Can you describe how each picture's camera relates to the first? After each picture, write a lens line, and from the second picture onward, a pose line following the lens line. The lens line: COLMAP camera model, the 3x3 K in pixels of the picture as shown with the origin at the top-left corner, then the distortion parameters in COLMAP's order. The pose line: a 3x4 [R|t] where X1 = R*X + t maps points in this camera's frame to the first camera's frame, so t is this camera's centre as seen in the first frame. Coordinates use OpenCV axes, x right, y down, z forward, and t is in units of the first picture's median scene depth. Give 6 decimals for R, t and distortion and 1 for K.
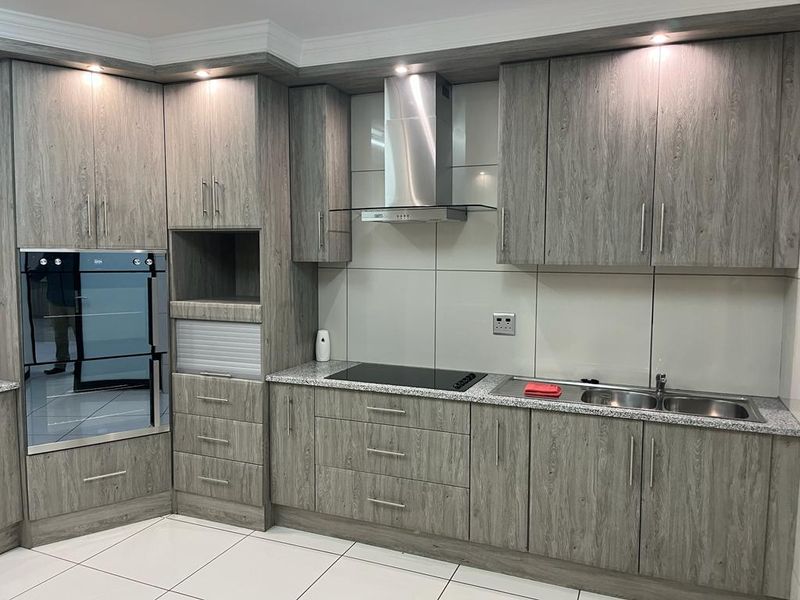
lens RADIAL K [[609.5, 0, 414.0], [0, 609.5, 296.2], [0, 0, 1]] dist [0.039263, -0.070759]
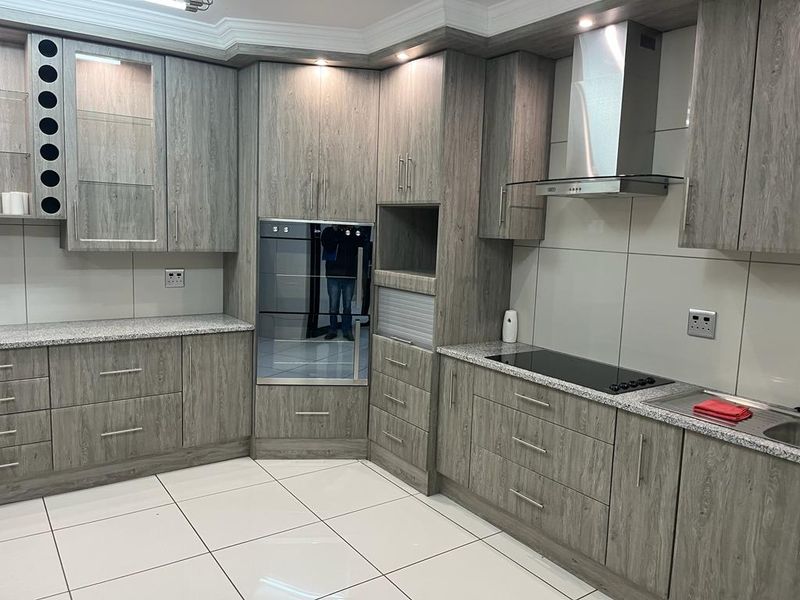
lens RADIAL K [[609.5, 0, 397.7], [0, 609.5, 296.4], [0, 0, 1]] dist [0.039263, -0.070759]
pose [[0.839385, 0.088422, -0.536296, 0.249595], [-0.073413, 0.996081, 0.049326, -0.000837], [0.538556, -0.002032, 0.842587, 0.102270]]
